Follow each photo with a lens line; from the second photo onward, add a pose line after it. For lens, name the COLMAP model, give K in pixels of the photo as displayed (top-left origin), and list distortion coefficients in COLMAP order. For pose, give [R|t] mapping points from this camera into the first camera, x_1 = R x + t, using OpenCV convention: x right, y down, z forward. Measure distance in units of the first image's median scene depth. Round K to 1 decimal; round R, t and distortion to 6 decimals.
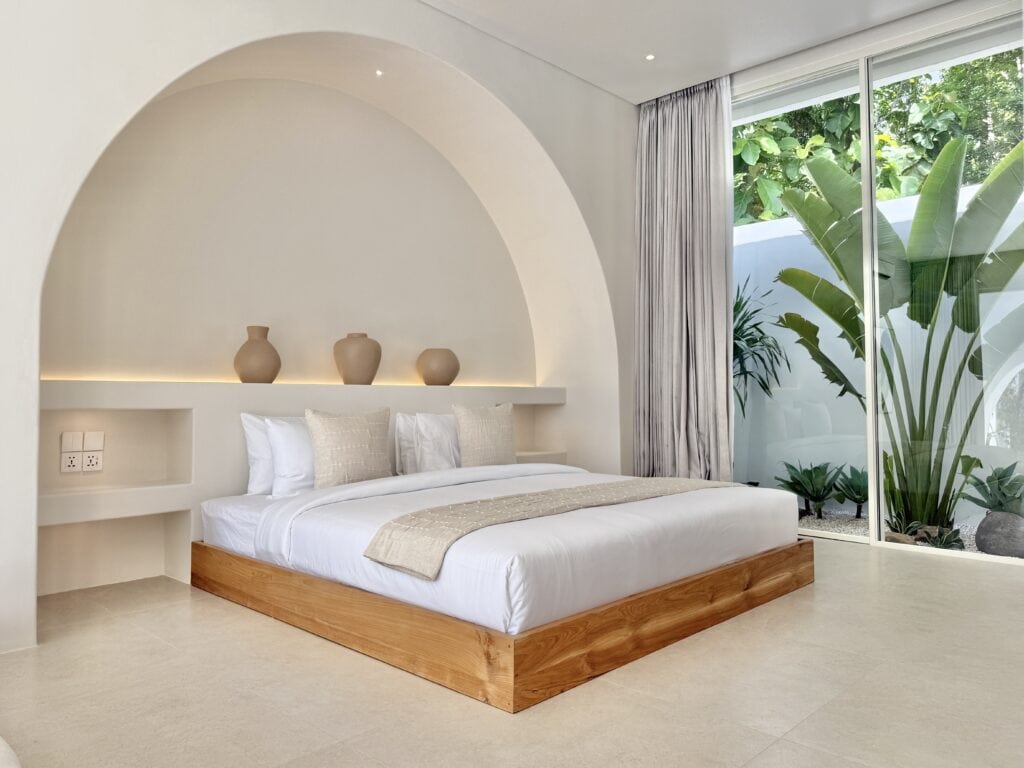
lens RADIAL K [[724.4, 0, 511.1], [0, 724.4, 386.7], [0, 0, 1]] dist [0.008871, -0.001079]
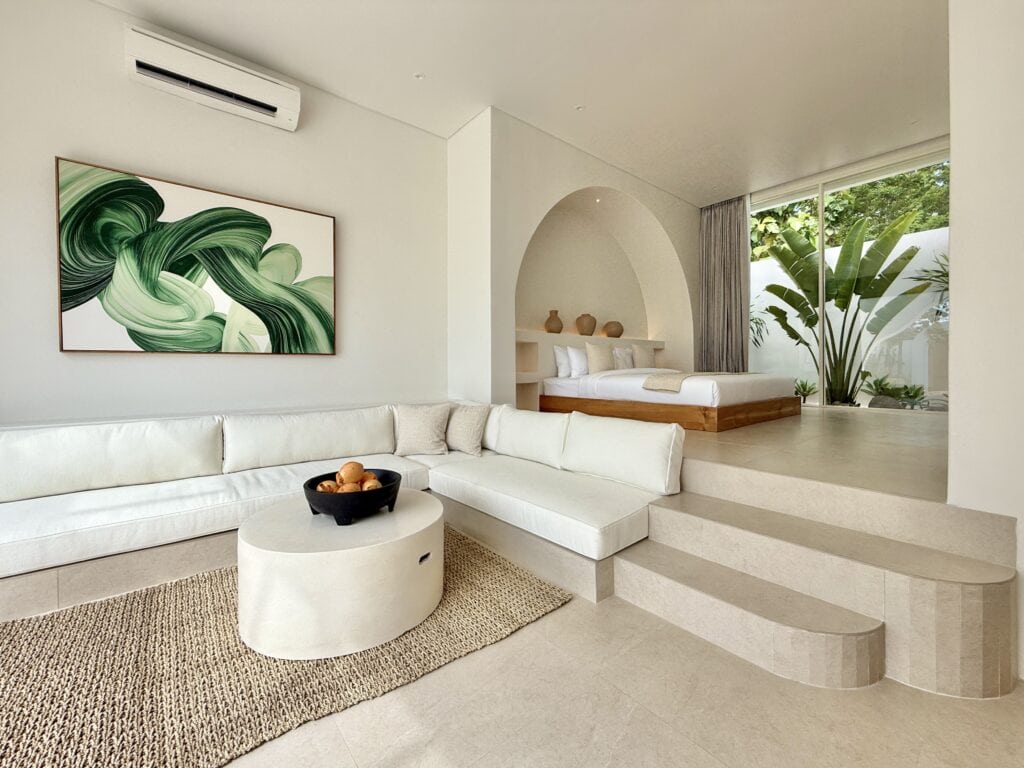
lens RADIAL K [[413.8, 0, 513.4], [0, 413.8, 373.6], [0, 0, 1]] dist [-0.001388, 0.000013]
pose [[0.994637, 0.003844, -0.103359, -0.265624], [-0.000712, 0.999540, 0.030317, 0.067218], [0.103428, -0.030081, 0.994182, -0.305756]]
